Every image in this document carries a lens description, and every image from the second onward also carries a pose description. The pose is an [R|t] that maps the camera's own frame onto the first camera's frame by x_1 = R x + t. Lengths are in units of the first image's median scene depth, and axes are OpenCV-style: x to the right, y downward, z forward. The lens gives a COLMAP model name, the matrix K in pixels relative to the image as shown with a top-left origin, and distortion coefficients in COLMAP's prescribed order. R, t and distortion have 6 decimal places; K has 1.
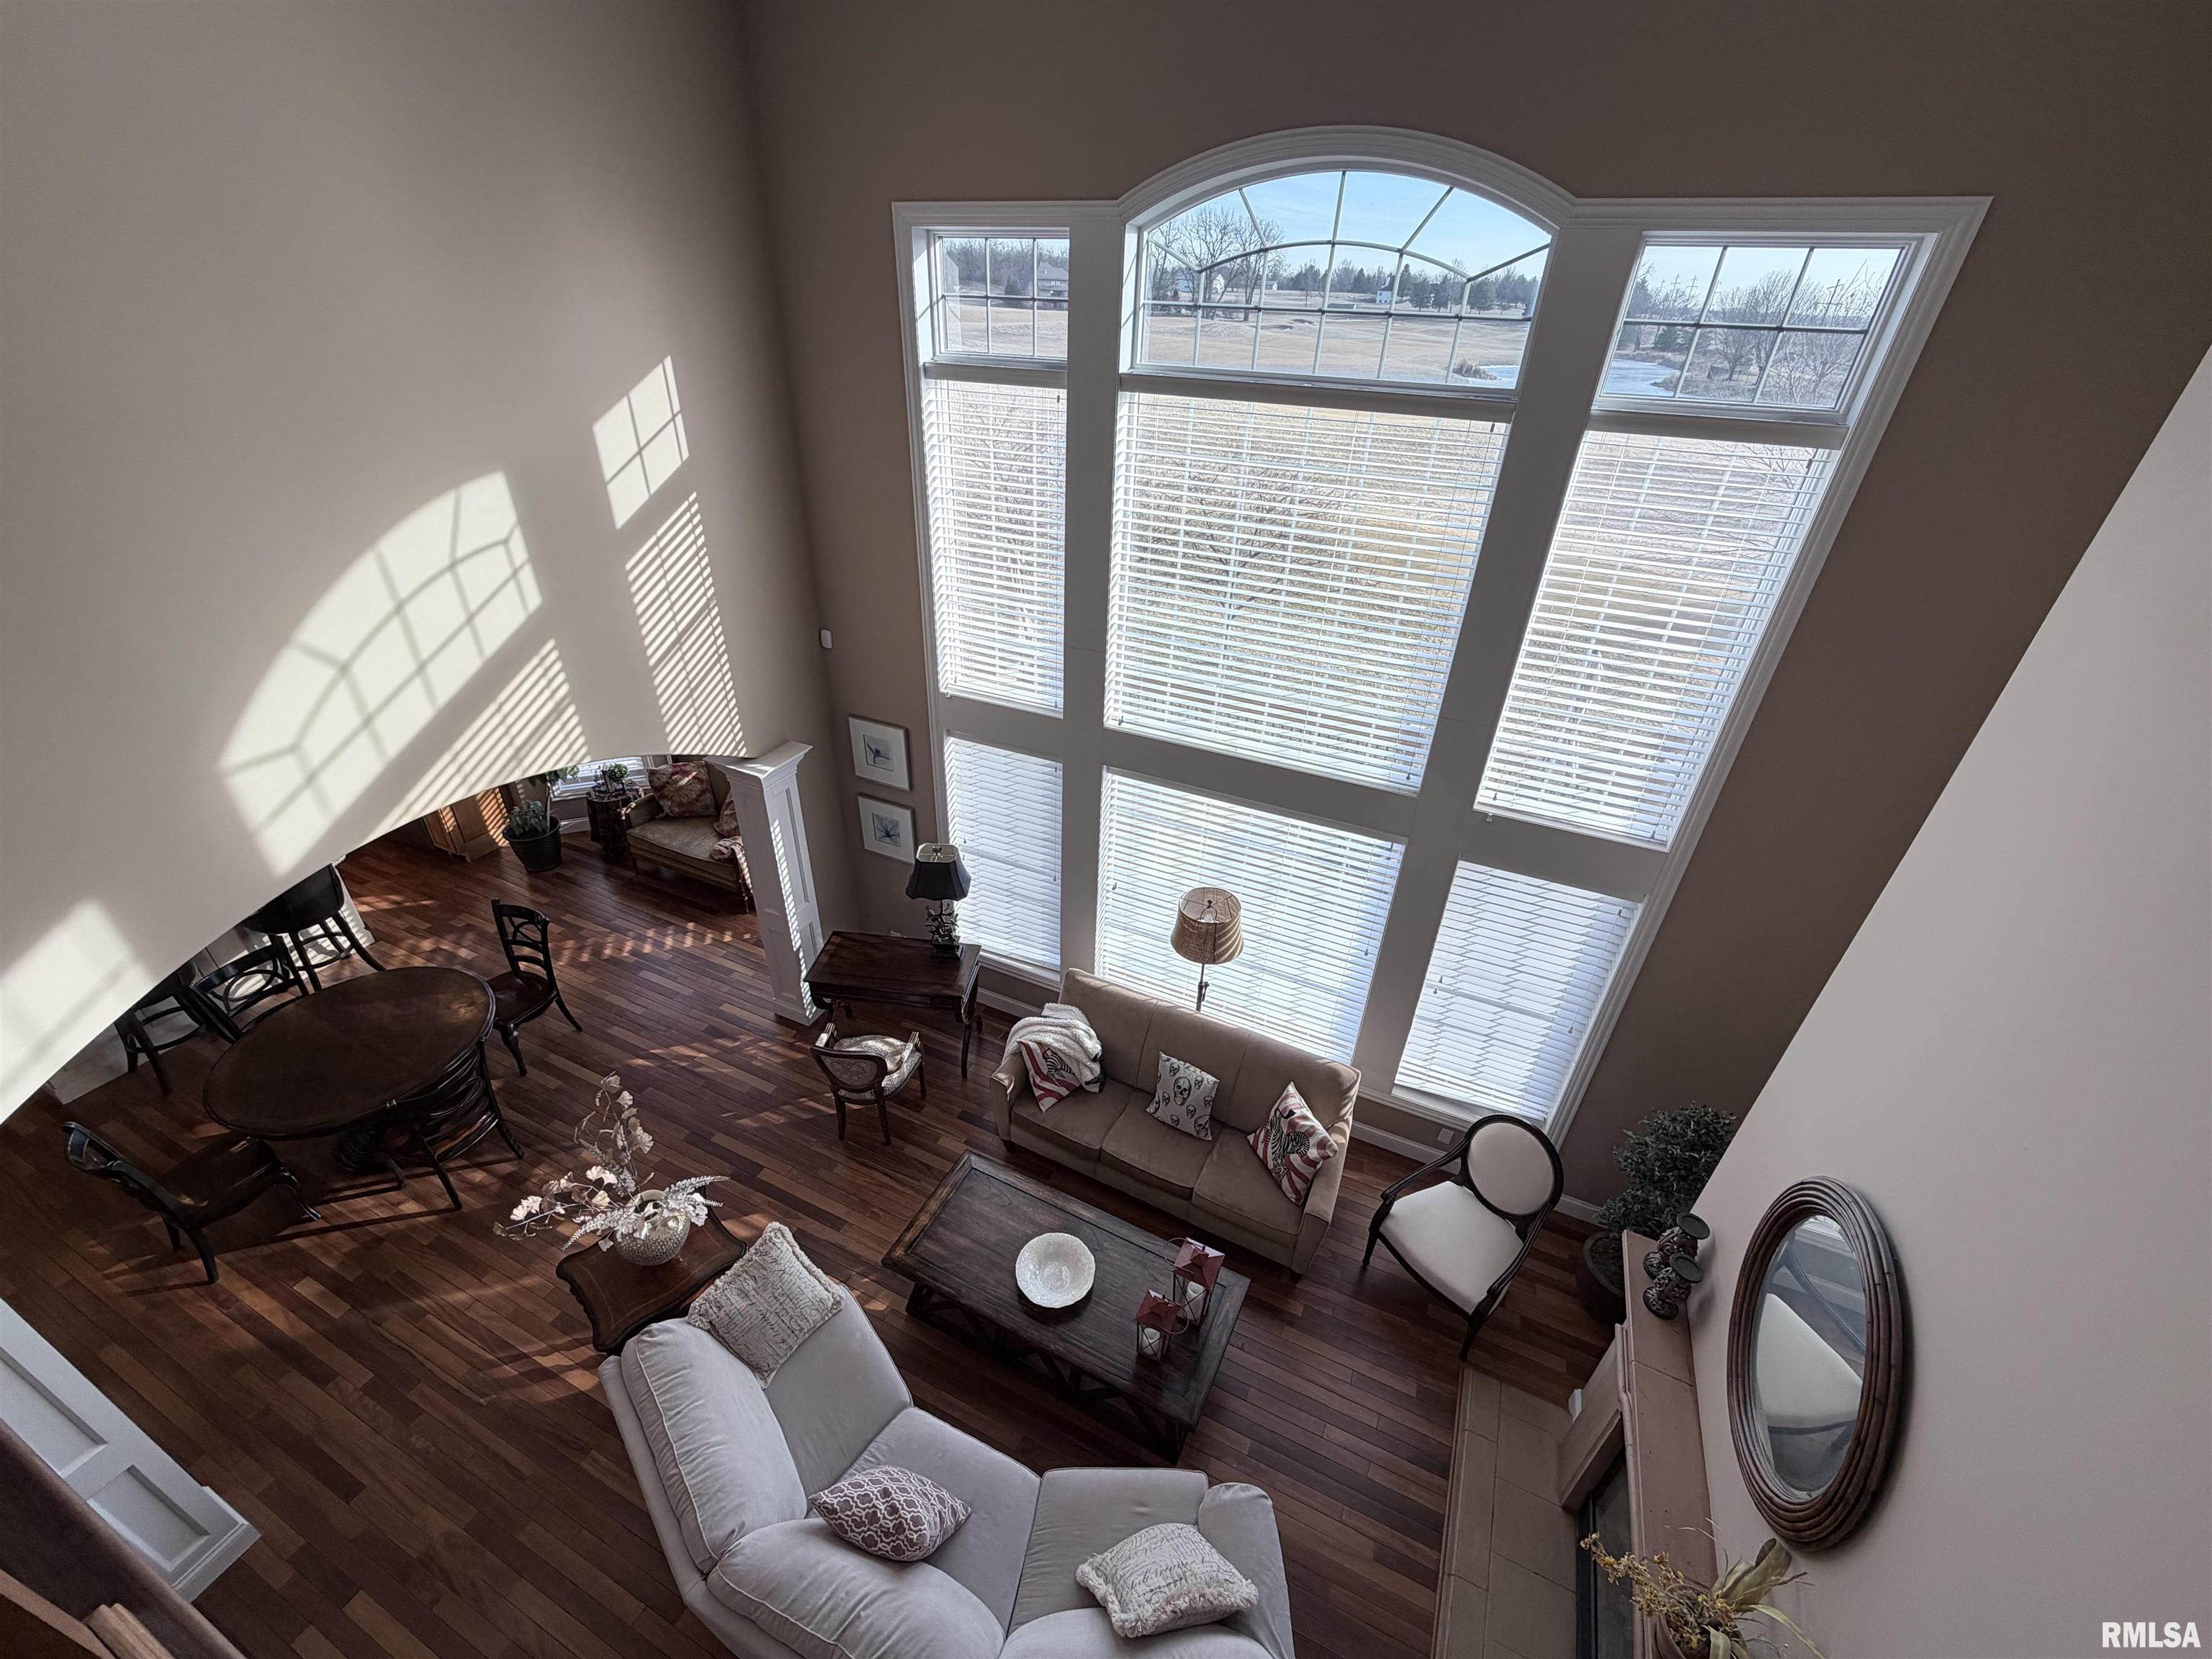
lens RADIAL K [[880.7, 0, 1094.9], [0, 880.7, 830.8], [0, 0, 1]] dist [0.000944, -0.000084]
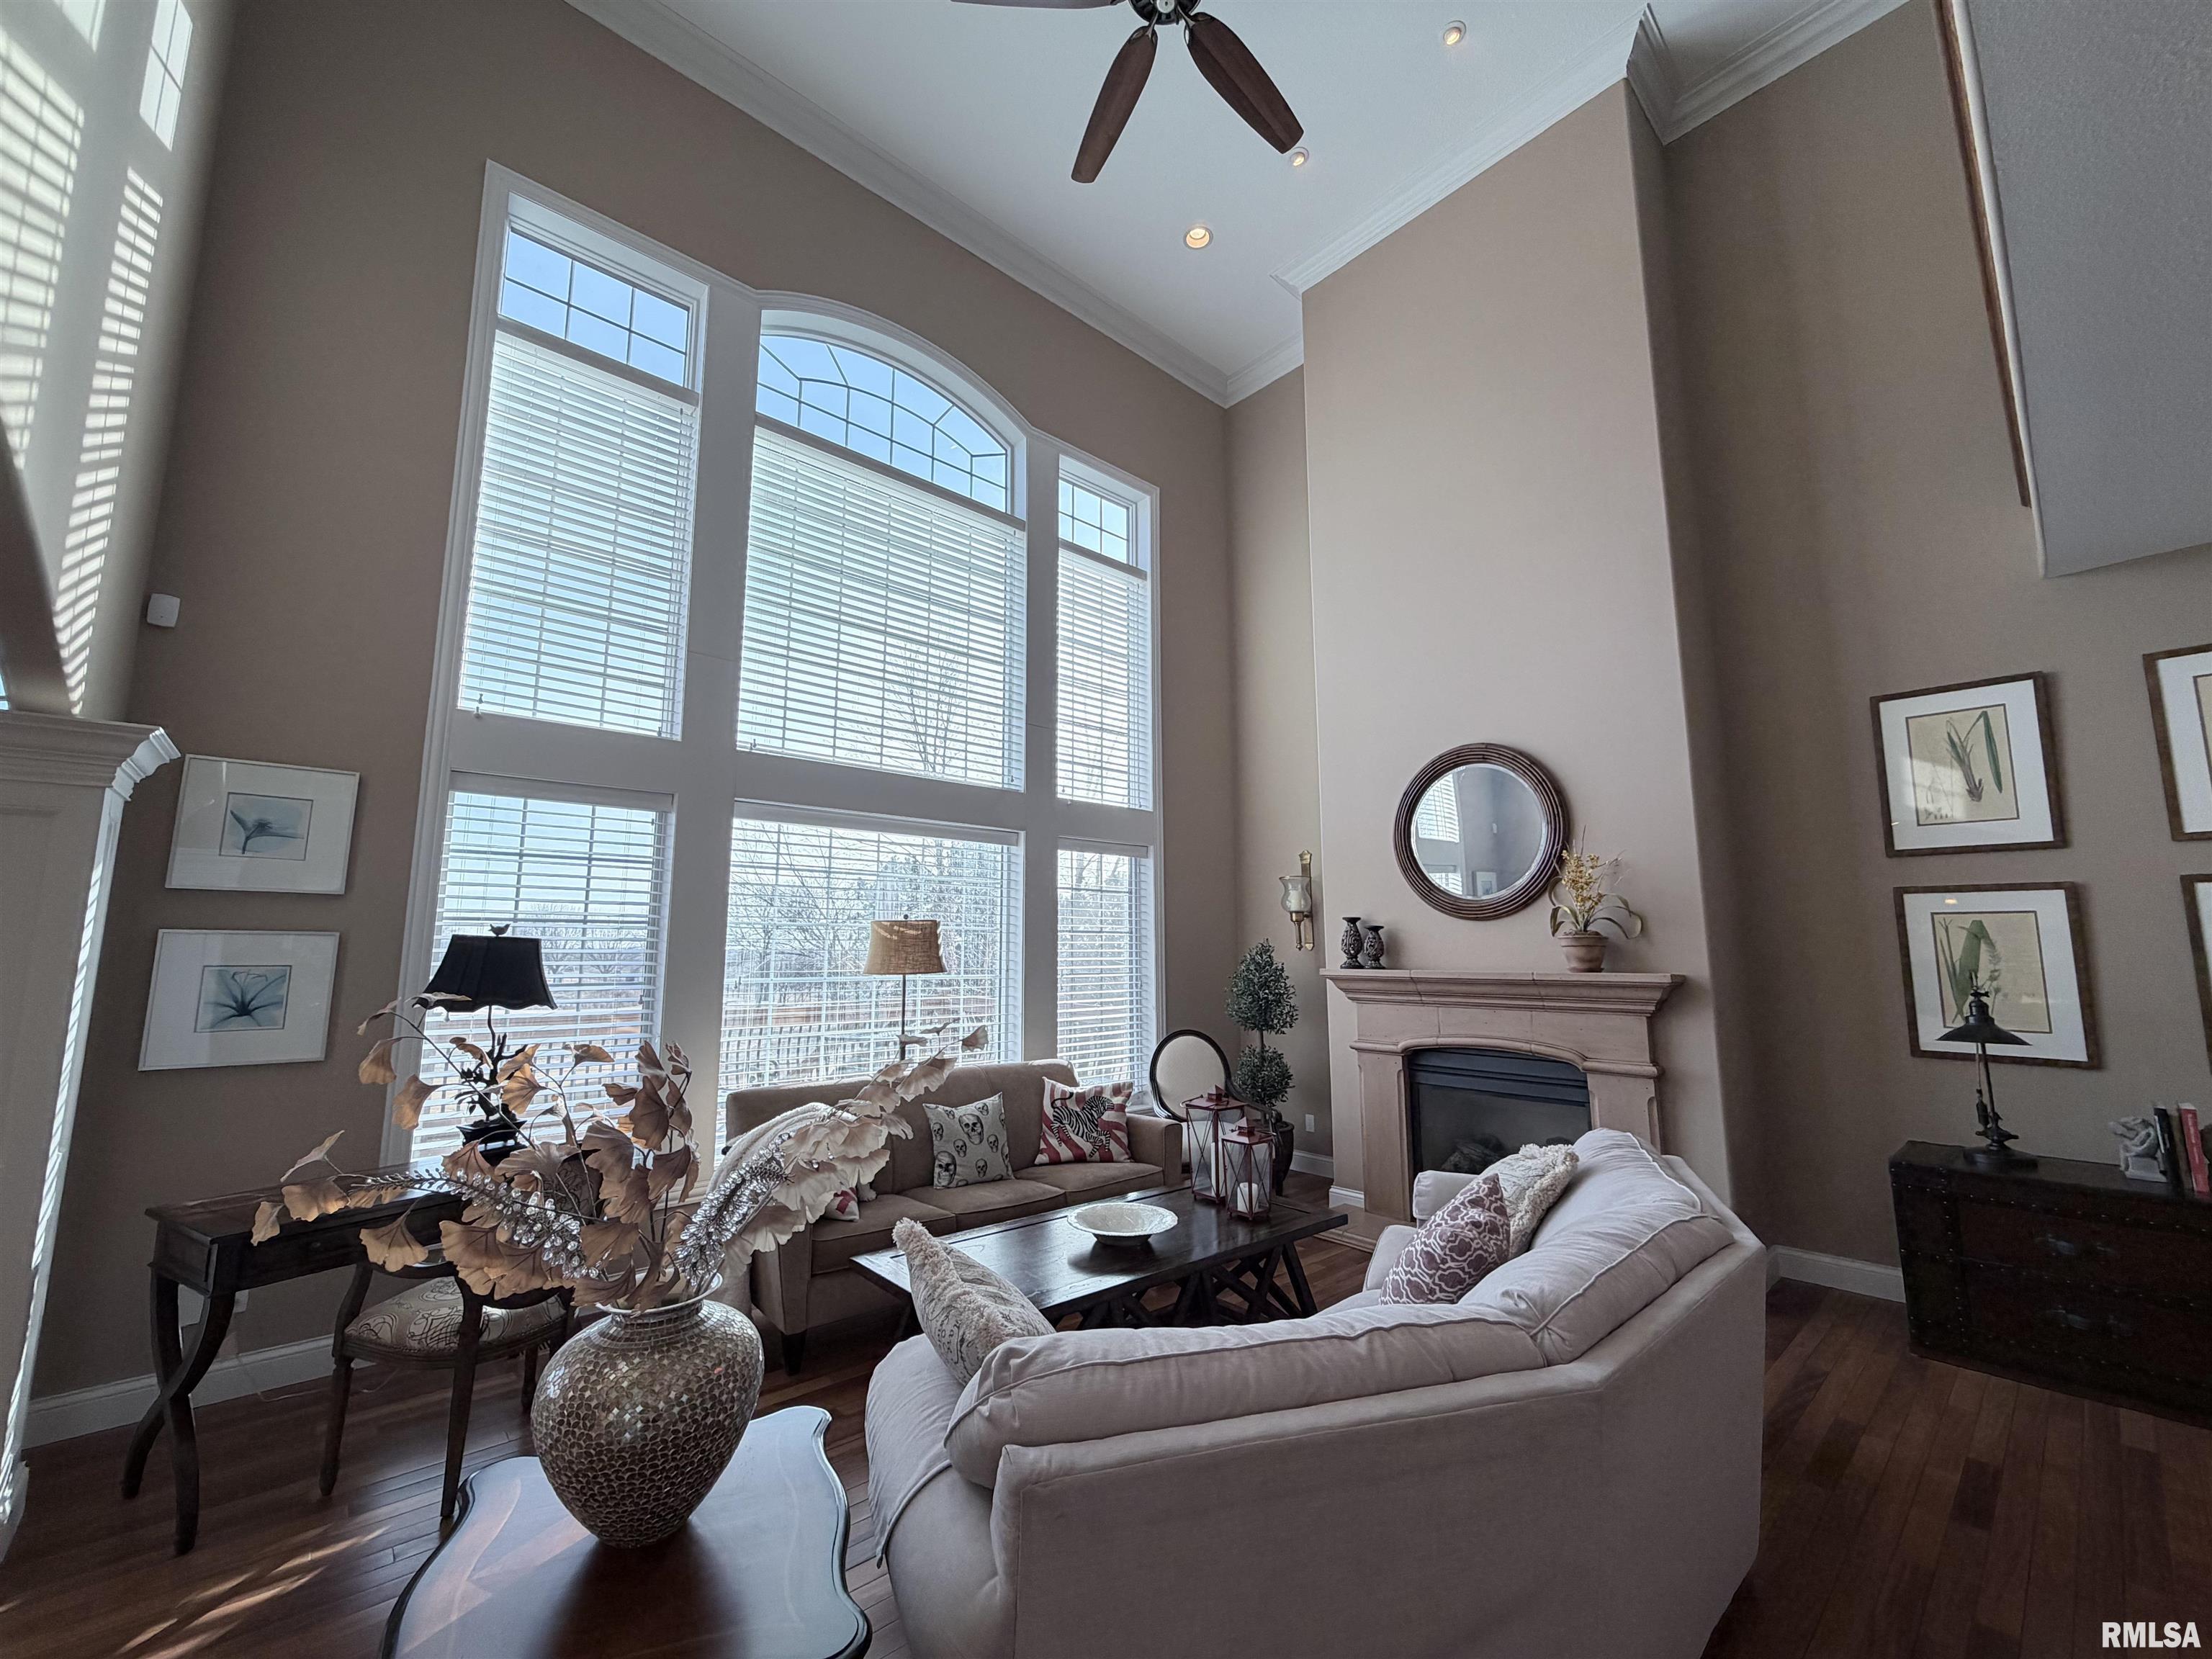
lens RADIAL K [[880.7, 0, 1094.9], [0, 880.7, 830.8], [0, 0, 1]] dist [0.000944, -0.000084]
pose [[0.395584, 0.105665, 0.912331, -0.634242], [0.491497, 0.814793, -0.307479, 0.385887], [-0.775850, 0.570042, 0.270385, 0.554593]]
